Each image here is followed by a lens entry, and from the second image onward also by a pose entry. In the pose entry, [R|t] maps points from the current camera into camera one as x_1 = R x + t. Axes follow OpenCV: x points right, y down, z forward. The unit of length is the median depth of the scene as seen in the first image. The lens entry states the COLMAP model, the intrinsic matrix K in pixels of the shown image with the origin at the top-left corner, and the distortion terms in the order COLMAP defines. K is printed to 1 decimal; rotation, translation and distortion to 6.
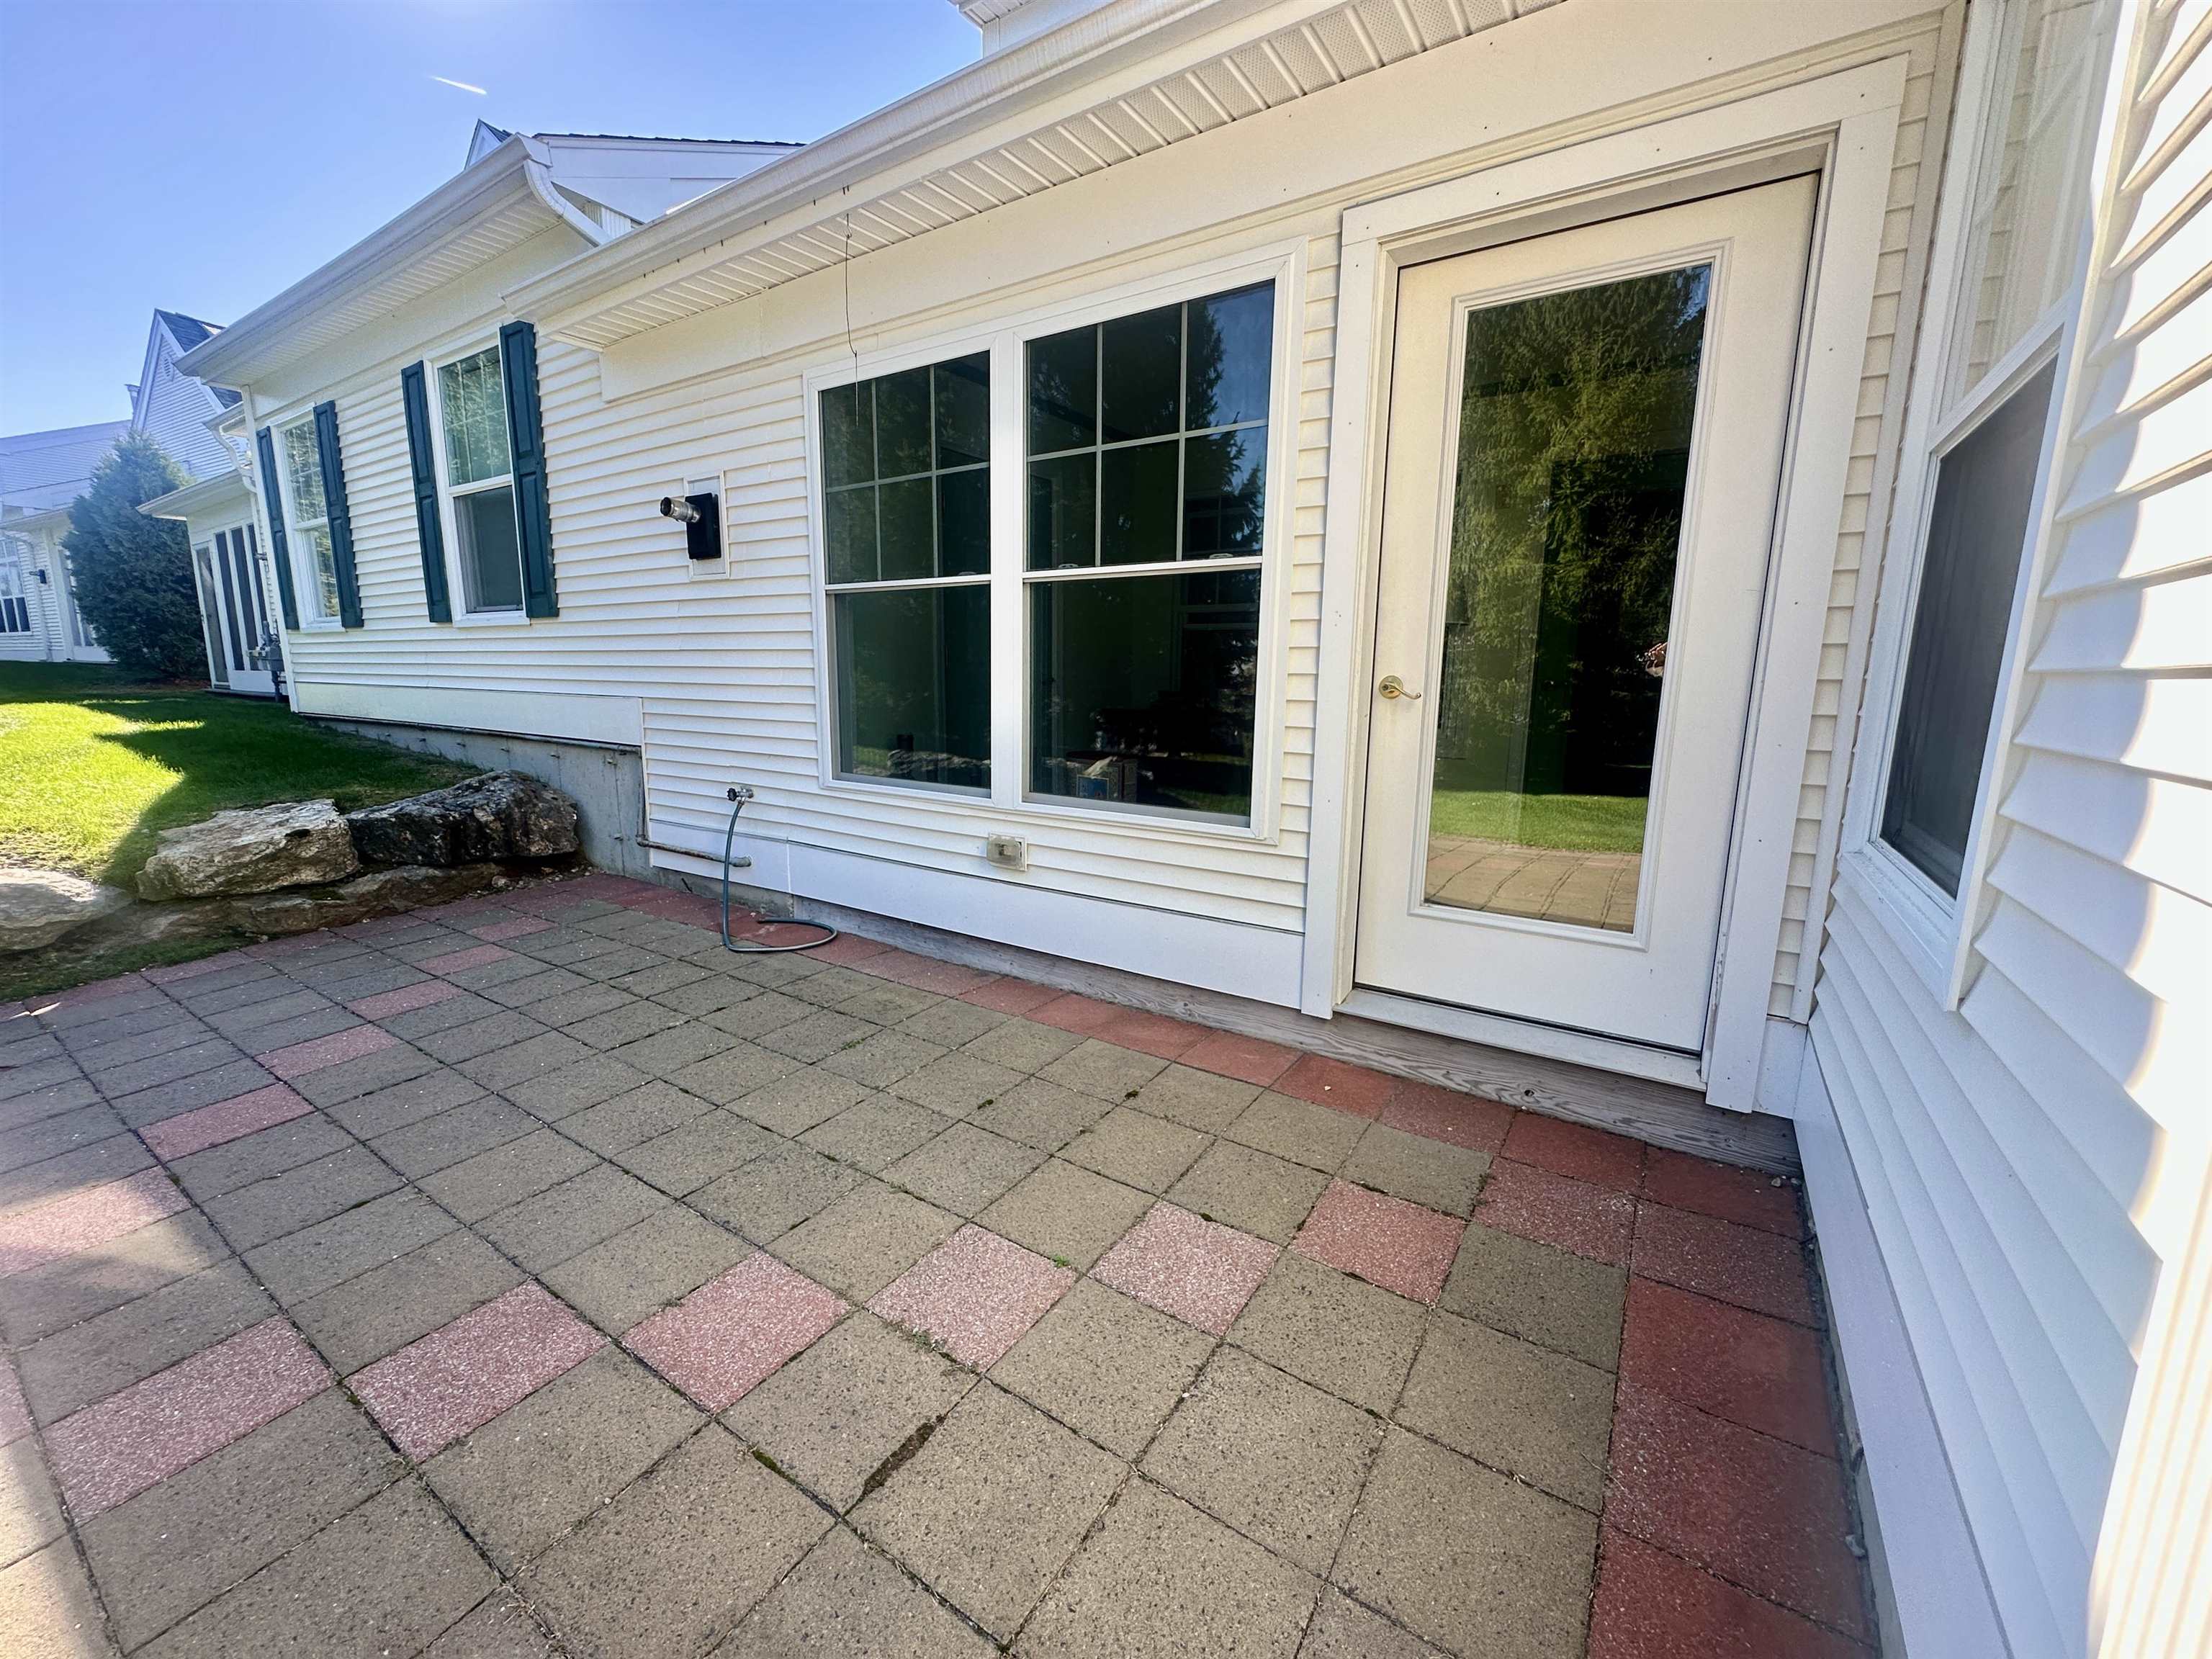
lens RADIAL K [[886.1, 0, 1104.7], [0, 886.1, 824.9], [0, 0, 1]] dist [-0.004542, 0.001289]
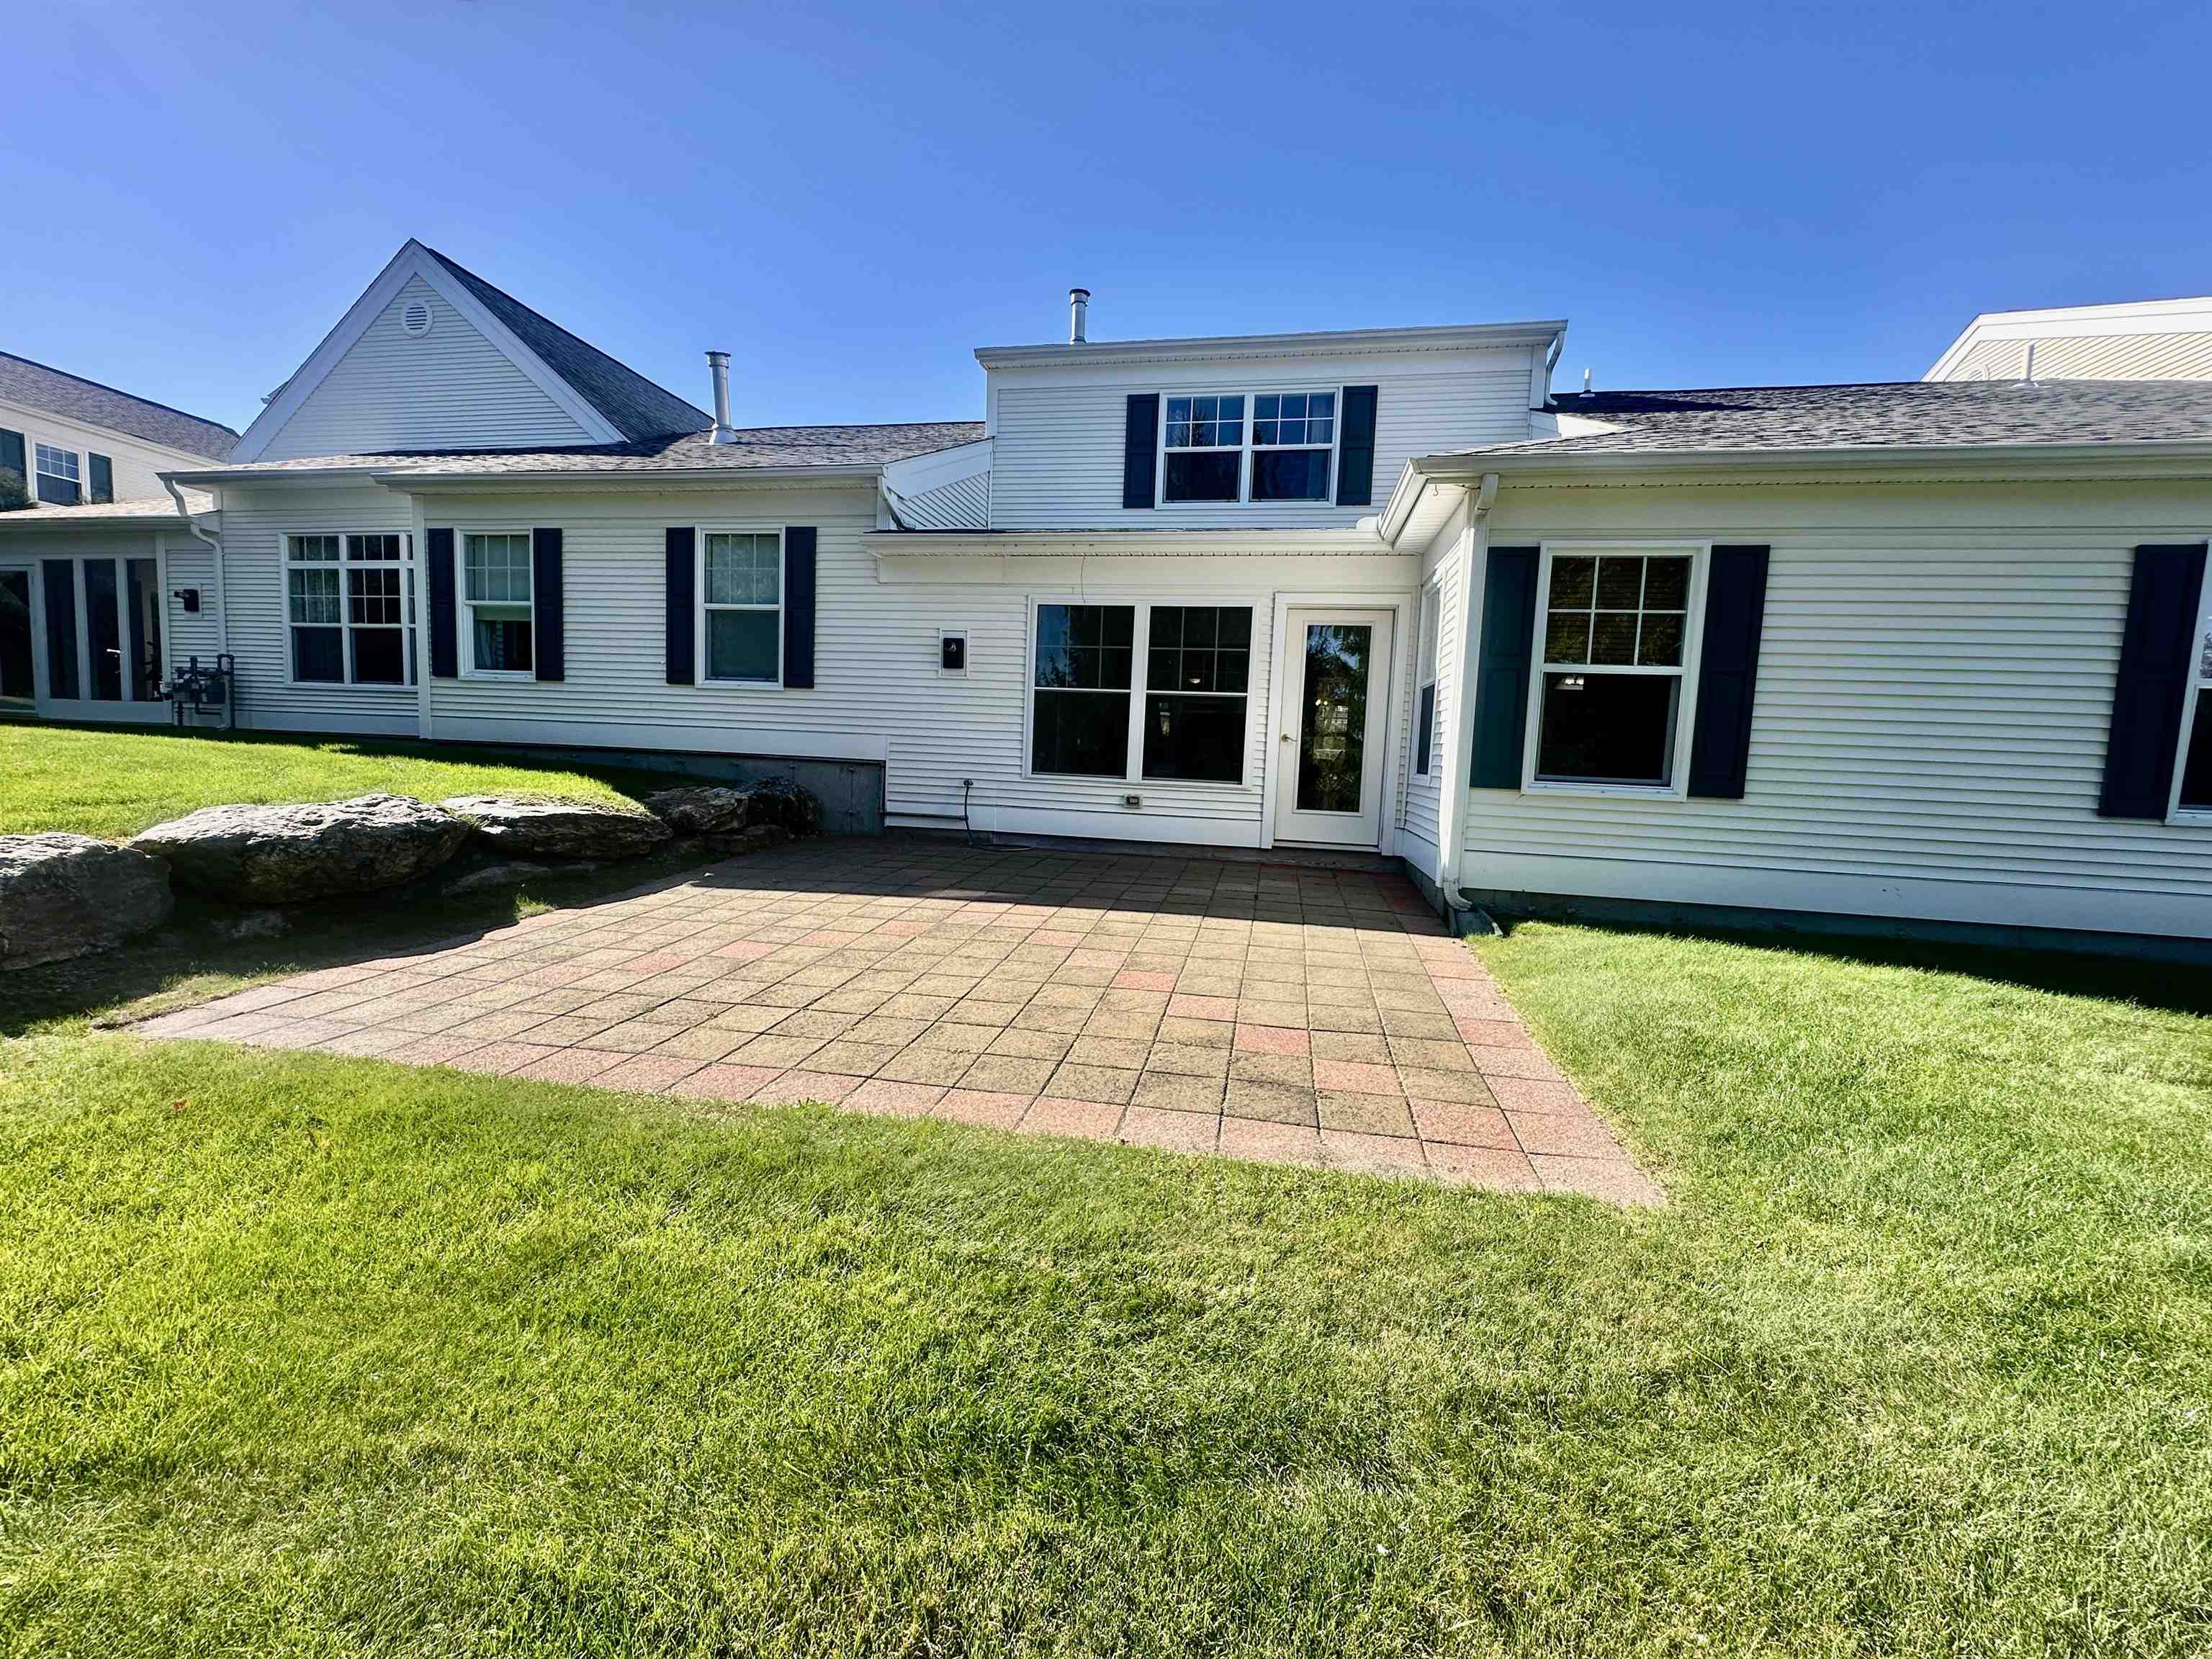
lens RADIAL K [[886.1, 0, 1108.1], [0, 886.1, 826.3], [0, 0, 1]] dist [-0.004542, 0.001289]
pose [[0.927053, -0.004868, 0.374899, -0.993081], [0.031537, 0.997385, -0.065035, 0.233786], [-0.373602, 0.072114, 0.924782, -1.124155]]
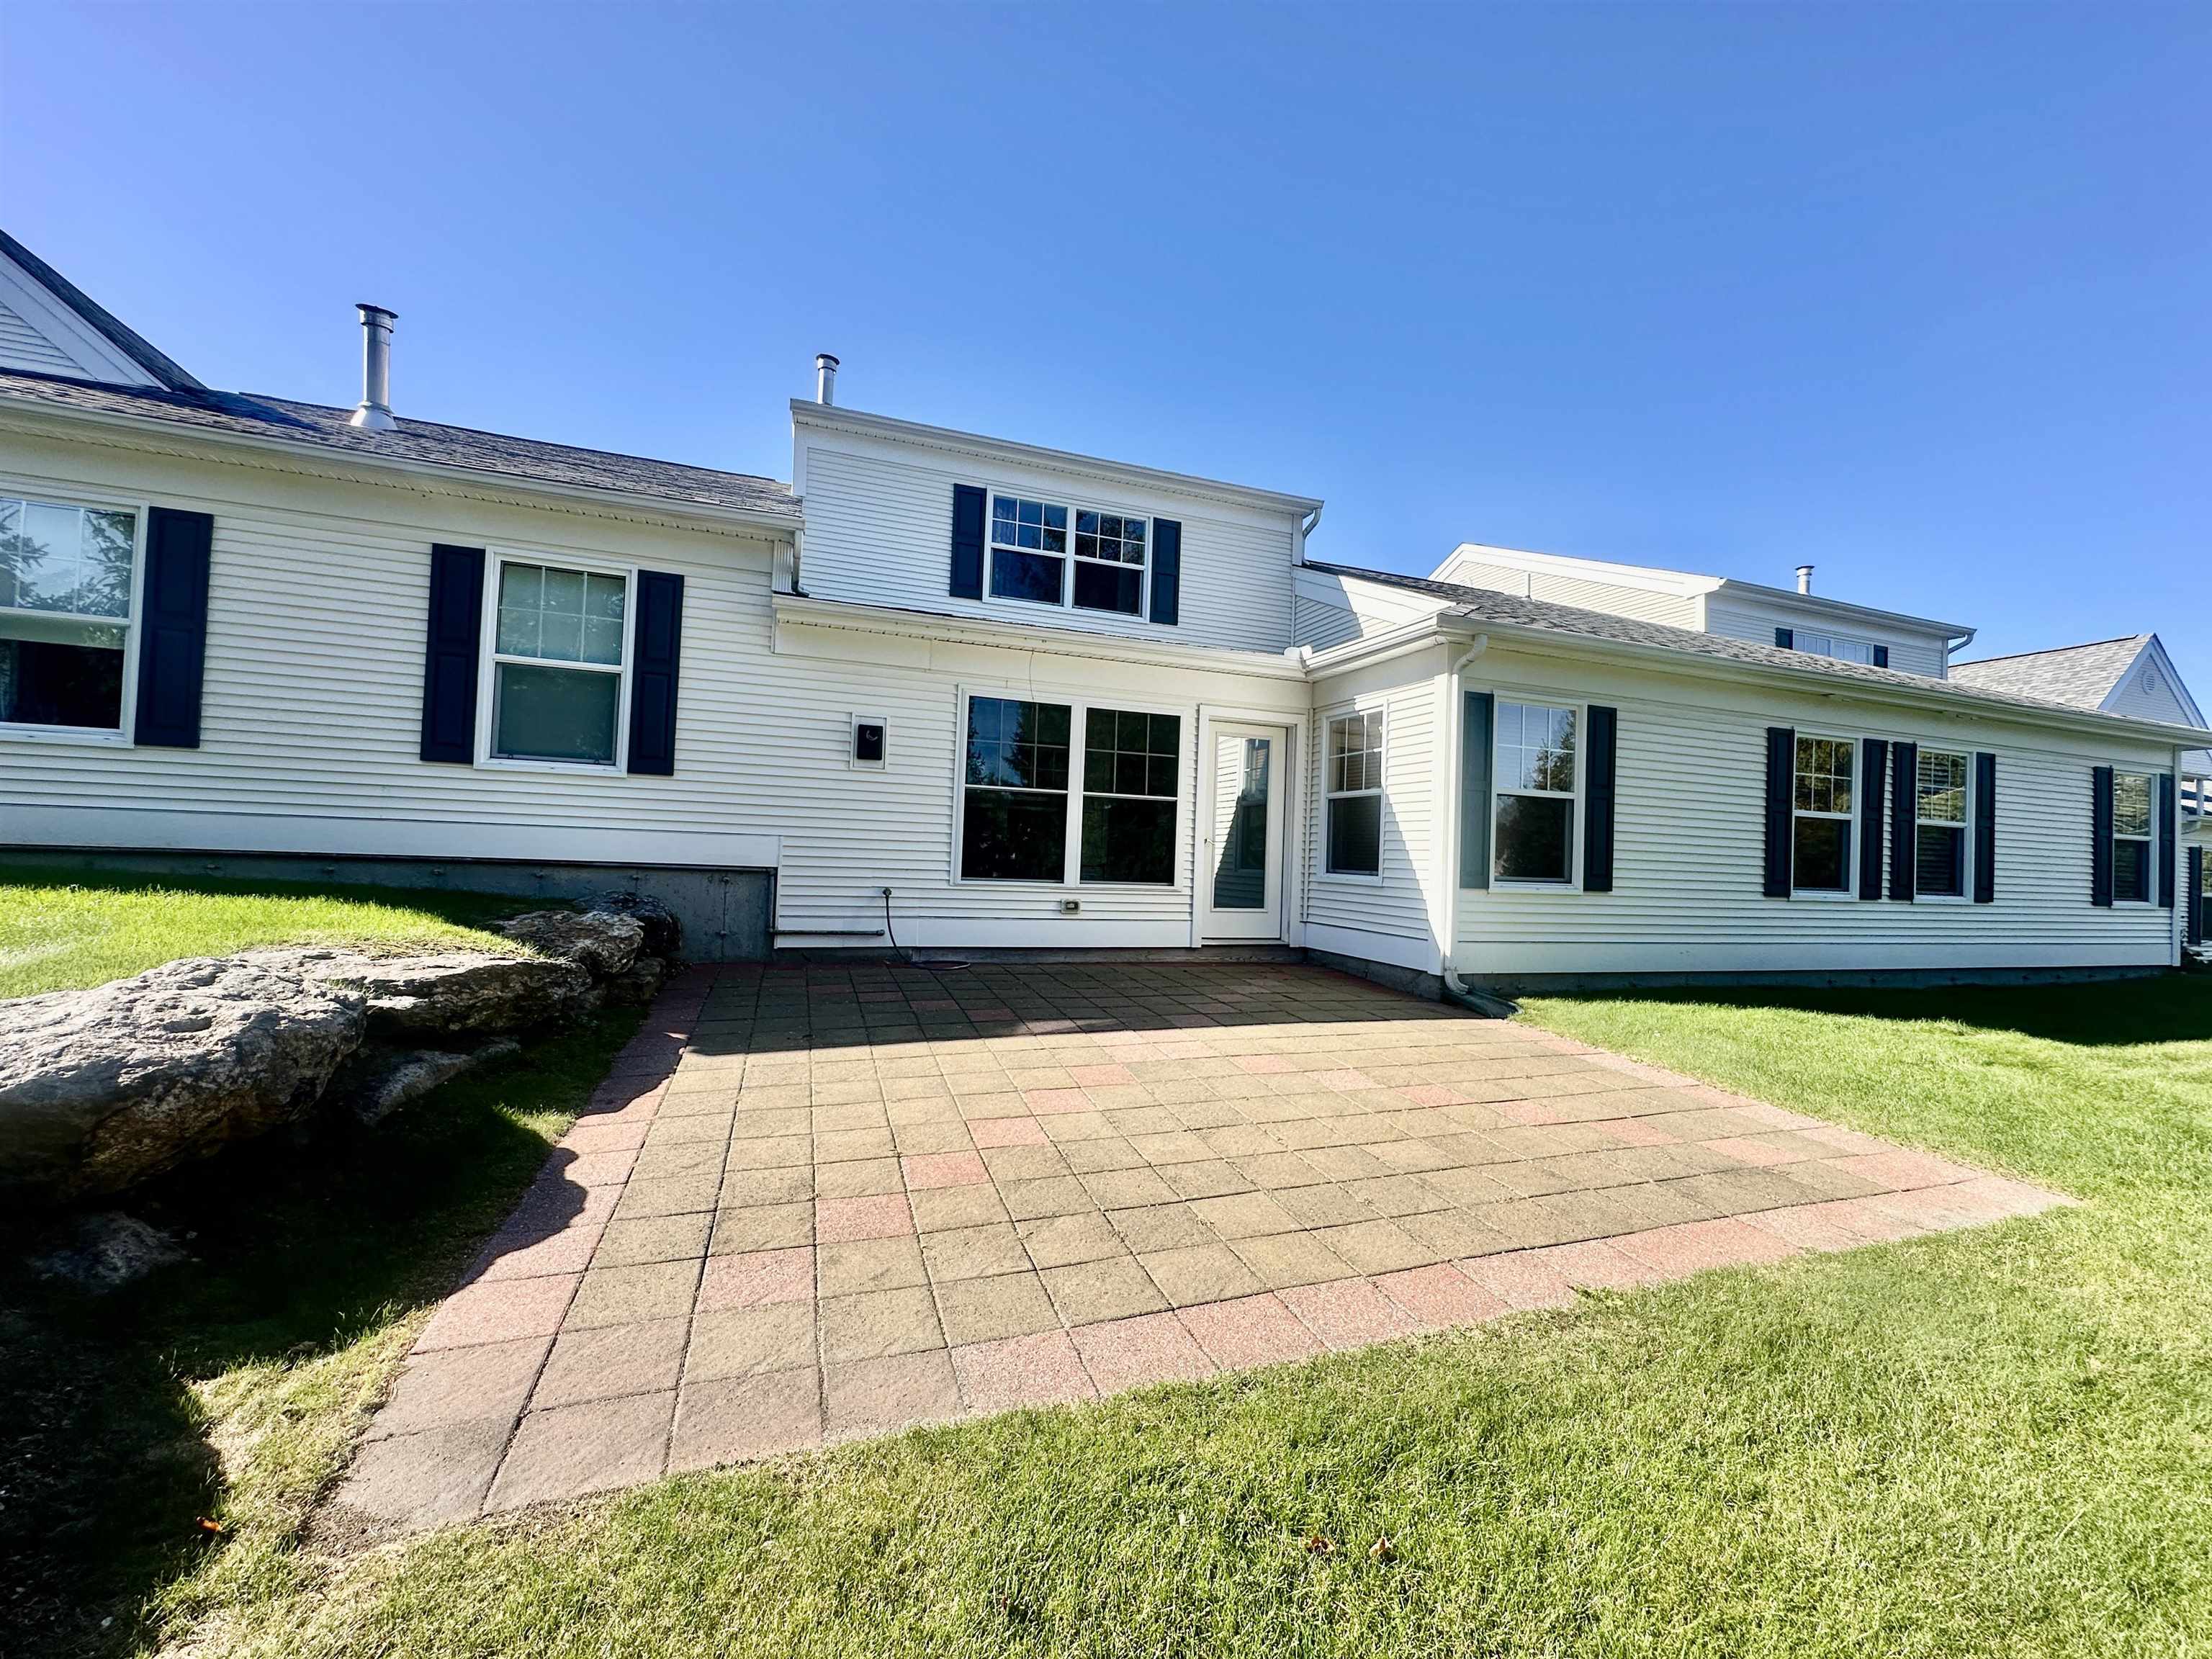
lens RADIAL K [[886.1, 0, 1090.6], [0, 886.1, 825.0], [0, 0, 1]] dist [-0.004542, 0.001289]
pose [[0.608680, 0.034425, 0.792669, -1.767374], [0.100564, 0.987653, -0.120115, 0.095970], [-0.787017, 0.152826, 0.597703, -0.434166]]
